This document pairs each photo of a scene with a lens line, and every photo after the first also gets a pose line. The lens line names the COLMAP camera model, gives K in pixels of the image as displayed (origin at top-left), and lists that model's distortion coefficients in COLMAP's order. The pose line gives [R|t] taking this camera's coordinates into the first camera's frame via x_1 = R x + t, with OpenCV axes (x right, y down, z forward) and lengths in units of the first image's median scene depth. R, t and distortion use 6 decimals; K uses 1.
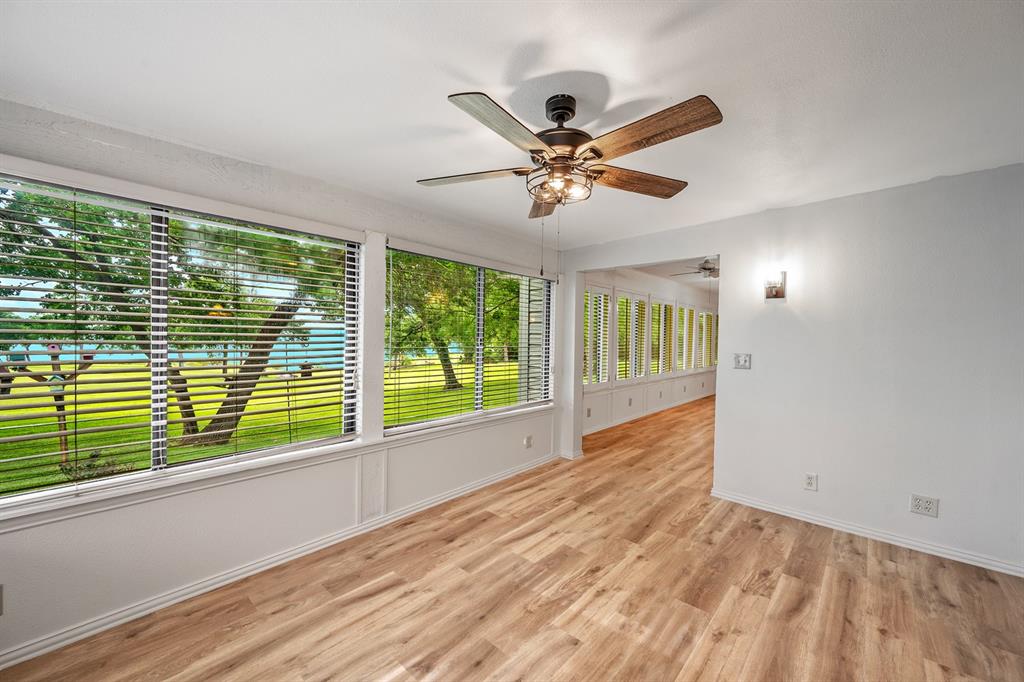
lens RADIAL K [[396.9, 0, 514.7], [0, 396.9, 337.5], [0, 0, 1]] dist [-0.004277, 0.000338]
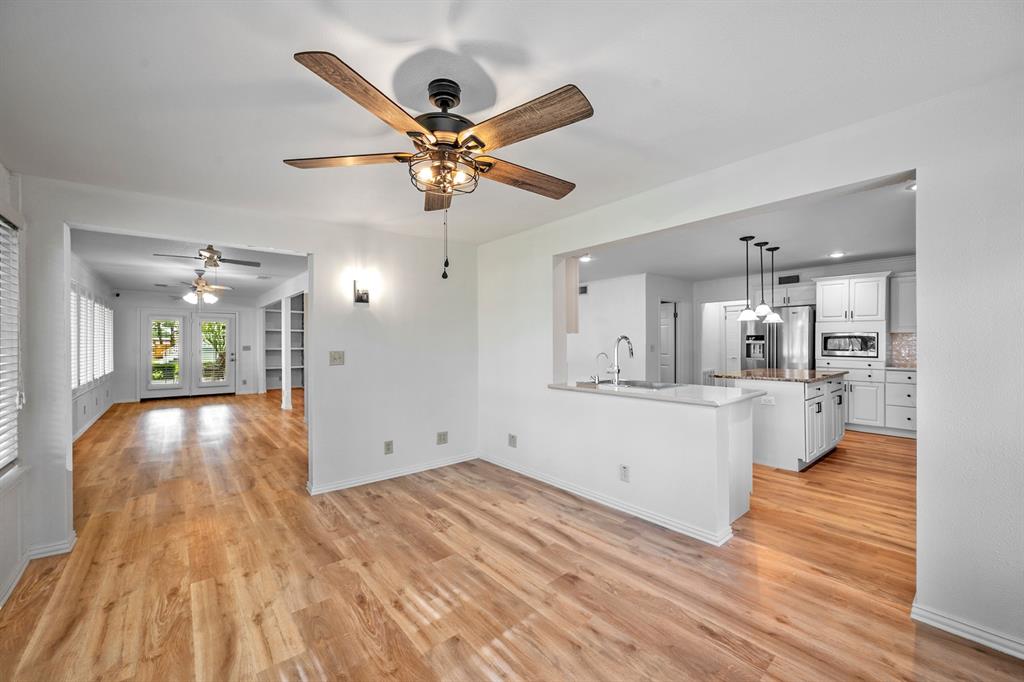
lens RADIAL K [[396.9, 0, 507.8], [0, 396.9, 340.2], [0, 0, 1]] dist [-0.004277, 0.000338]
pose [[0.138799, -0.011590, 0.990253, -0.521765], [0.004127, 0.999930, 0.011125, -0.000074], [-0.990312, 0.002543, 0.138837, 0.466253]]
